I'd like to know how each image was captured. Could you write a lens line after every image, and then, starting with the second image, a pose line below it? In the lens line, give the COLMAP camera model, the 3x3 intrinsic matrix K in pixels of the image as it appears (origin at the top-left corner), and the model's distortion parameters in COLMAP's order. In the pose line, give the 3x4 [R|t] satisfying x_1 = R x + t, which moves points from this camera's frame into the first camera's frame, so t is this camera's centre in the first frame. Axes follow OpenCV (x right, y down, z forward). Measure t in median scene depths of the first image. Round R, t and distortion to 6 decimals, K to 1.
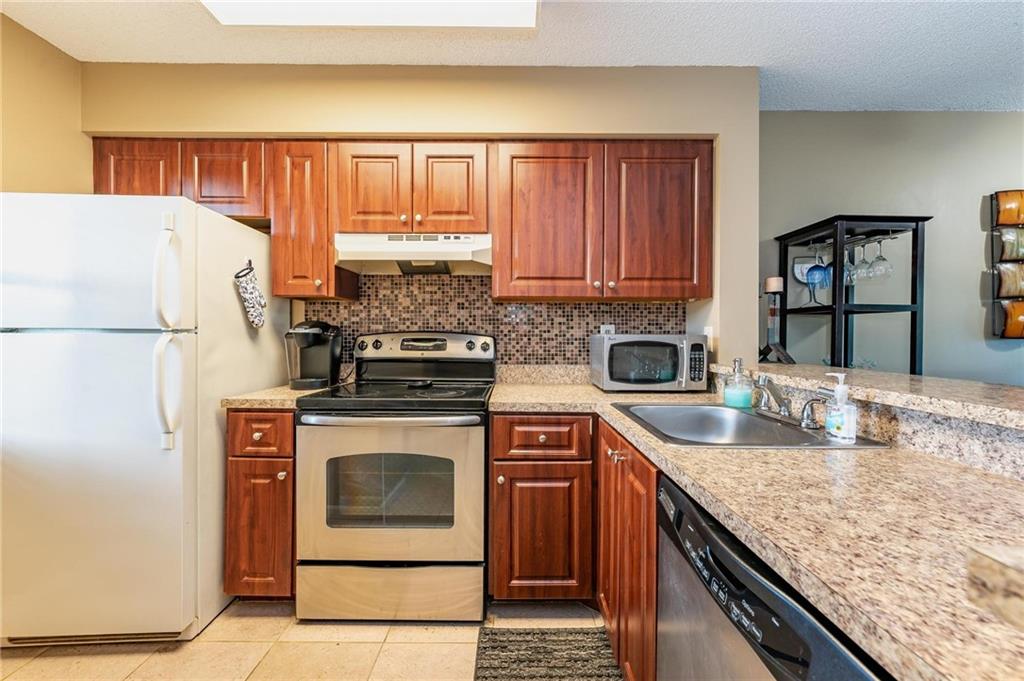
lens RADIAL K [[402.6, 0, 509.9], [0, 402.6, 339.2], [0, 0, 1]] dist [0.001565, -0.000049]
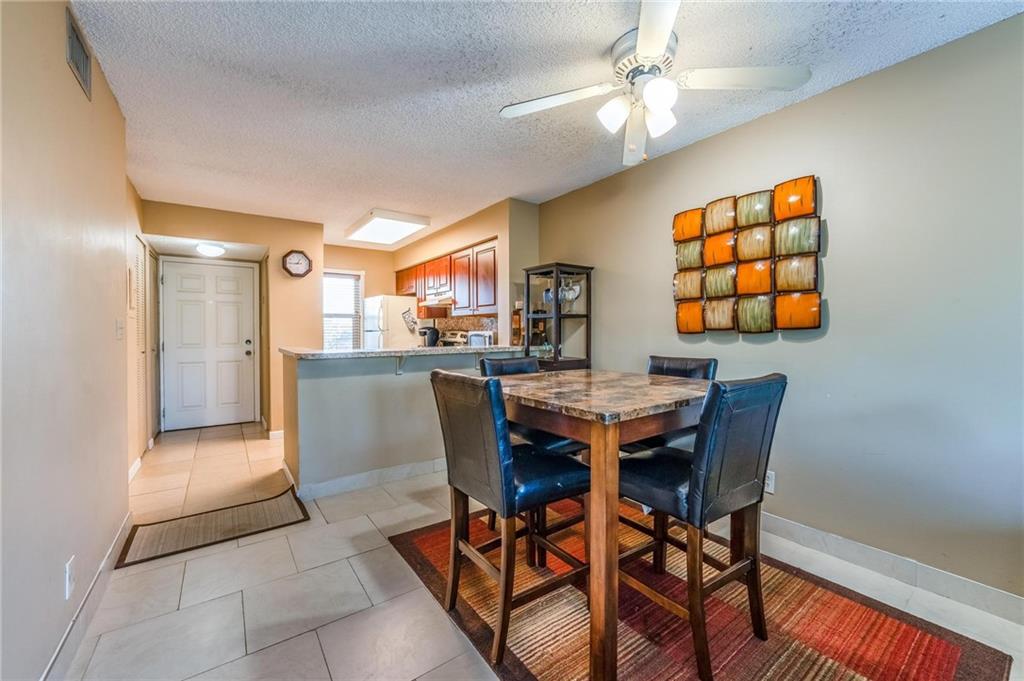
lens RADIAL K [[406.2, 0, 513.7], [0, 406.2, 337.2], [0, 0, 1]] dist [-0.012541, 0.001001]
pose [[0.586045, 0.009090, -0.810228, 1.996651], [-0.002440, 0.999952, 0.009454, 0.000062], [0.810275, -0.003564, 0.586039, -0.148475]]
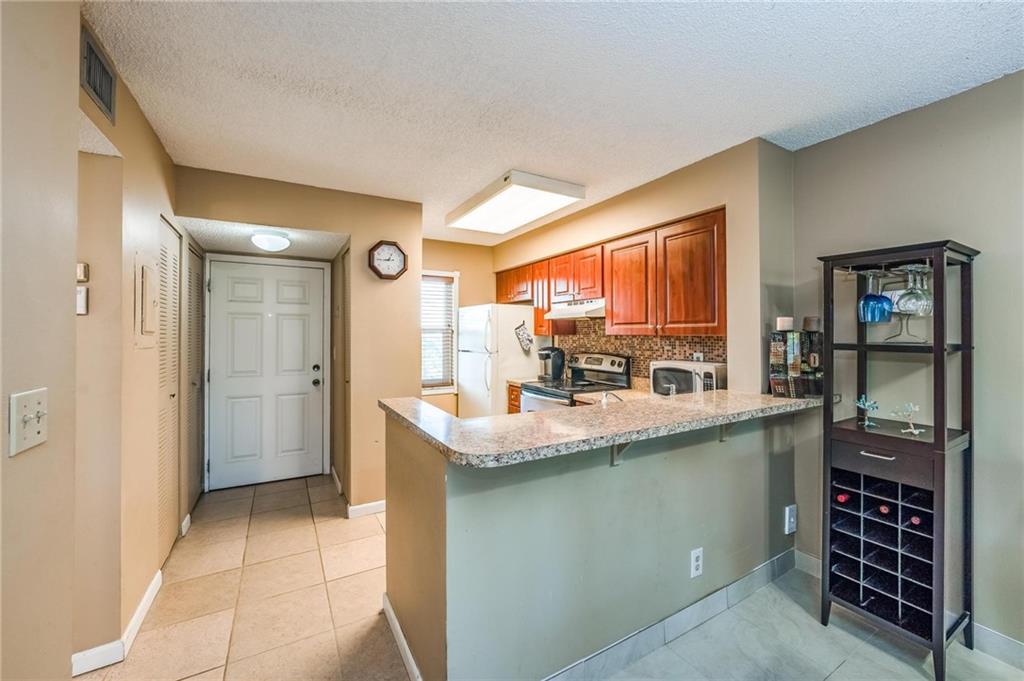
lens RADIAL K [[406.2, 0, 511.9], [0, 406.2, 334.9], [0, 0, 1]] dist [-0.012541, 0.001001]
pose [[0.497514, -0.003294, -0.867450, 1.107050], [-0.005088, 0.999965, -0.006715, -0.084266], [0.867441, 0.007754, 0.497479, -0.162445]]
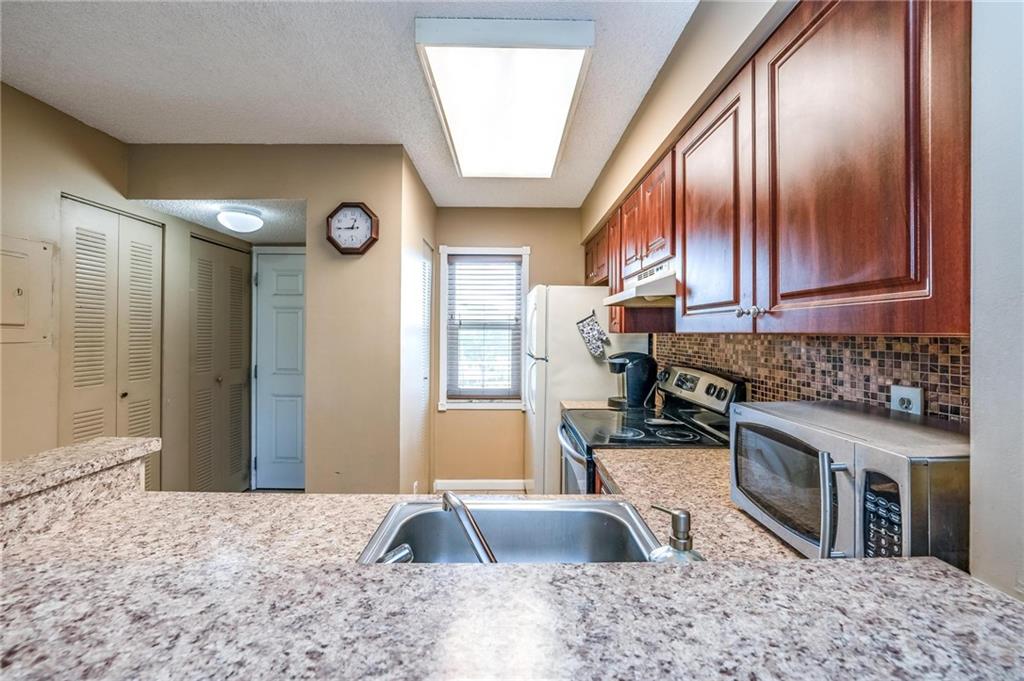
lens RADIAL K [[406.2, 0, 513.5], [0, 406.2, 330.9], [0, 0, 1]] dist [-0.012541, 0.001001]
pose [[0.009749, -0.006500, -0.999931, 0.694581], [-0.014871, 0.999867, -0.006645, -0.089506], [0.999842, 0.014934, 0.009651, 0.596093]]
